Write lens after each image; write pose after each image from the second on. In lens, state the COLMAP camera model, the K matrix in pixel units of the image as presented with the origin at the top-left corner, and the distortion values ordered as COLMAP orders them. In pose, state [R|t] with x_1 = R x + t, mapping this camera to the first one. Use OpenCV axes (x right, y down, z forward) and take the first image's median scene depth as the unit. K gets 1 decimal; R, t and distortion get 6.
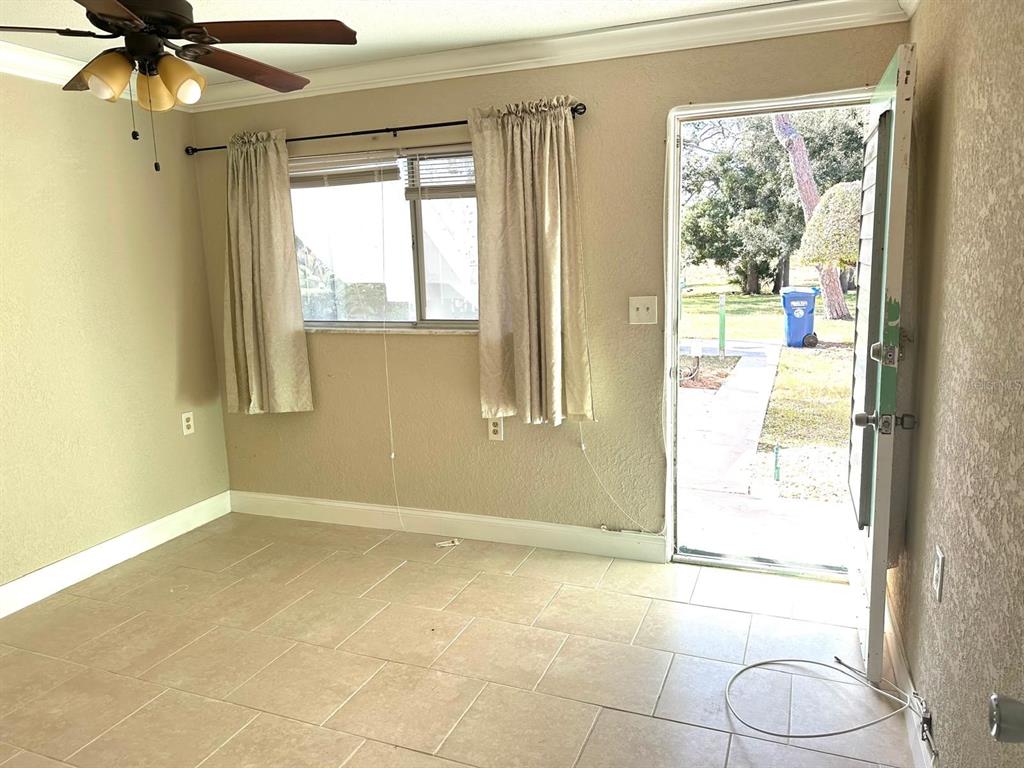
lens RADIAL K [[717.9, 0, 517.7], [0, 717.9, 385.6], [0, 0, 1]] dist [0.061330, -0.077554]
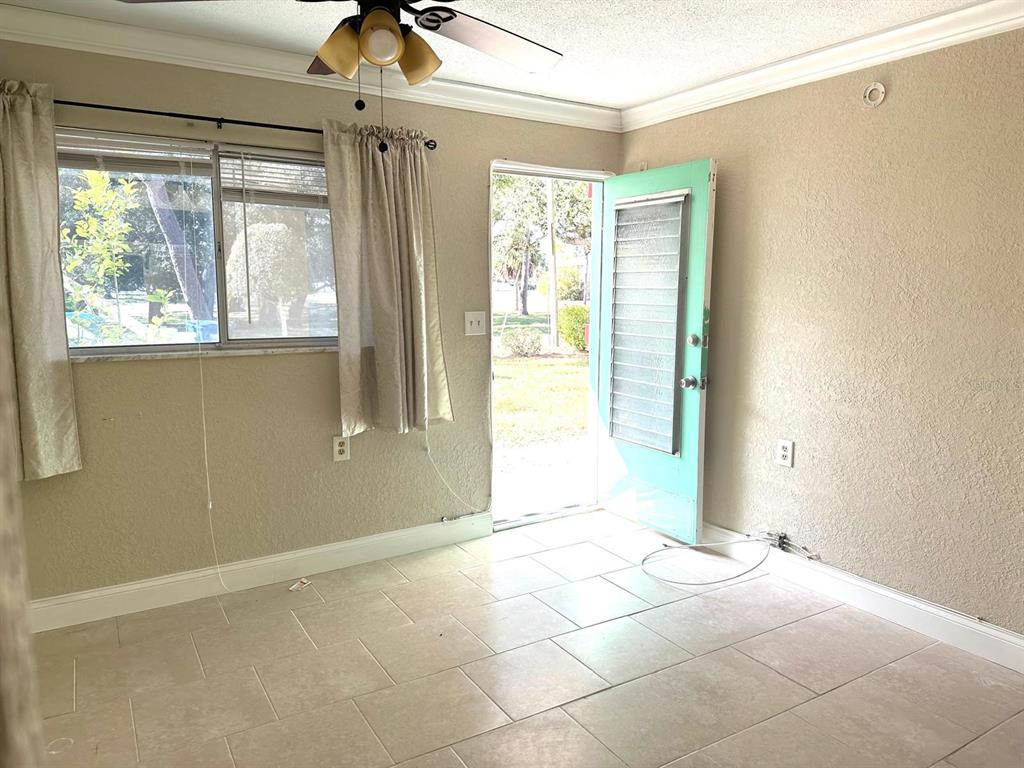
lens RADIAL K [[717.9, 0, 517.7], [0, 717.9, 385.6], [0, 0, 1]] dist [0.061330, -0.077554]
pose [[0.601059, -0.075987, 0.795584, -0.724133], [0.120600, 0.992694, 0.003700, 0.001225], [-0.790053, 0.093723, 0.605832, 0.239233]]
